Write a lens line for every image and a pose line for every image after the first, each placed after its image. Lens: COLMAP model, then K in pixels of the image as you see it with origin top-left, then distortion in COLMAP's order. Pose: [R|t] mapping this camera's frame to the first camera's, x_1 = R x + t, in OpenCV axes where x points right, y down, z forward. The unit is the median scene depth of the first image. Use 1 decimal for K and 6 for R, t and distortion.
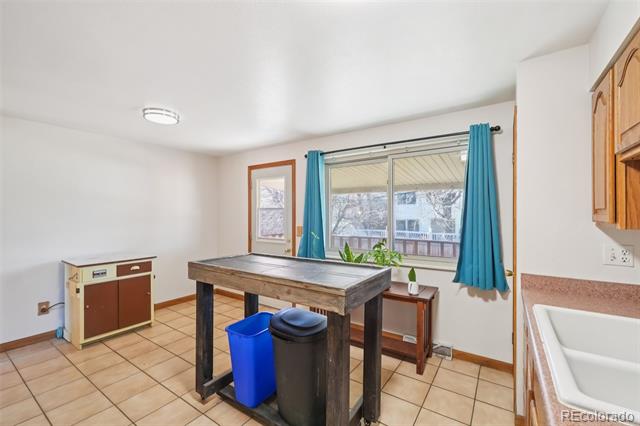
lens RADIAL K [[272.5, 0, 318.8], [0, 272.5, 215.9], [0, 0, 1]] dist [-0.000201, -0.000182]
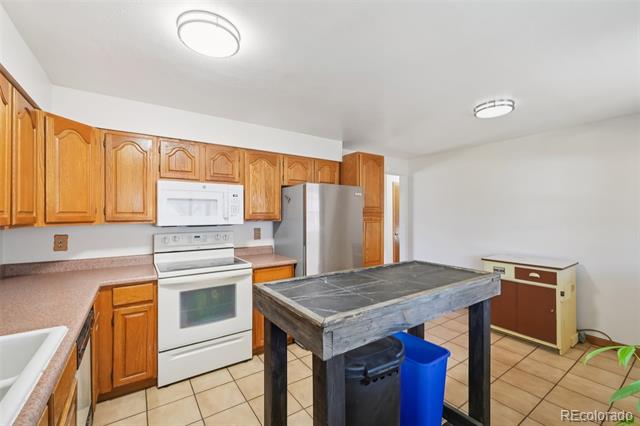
lens RADIAL K [[272.5, 0, 318.9], [0, 272.5, 210.9], [0, 0, 1]] dist [-0.000201, -0.000182]
pose [[-0.357436, -0.007800, -0.933905, 0.430317], [-0.003297, 0.999969, -0.007089, -0.012784], [0.933932, 0.000546, -0.357450, 0.666402]]
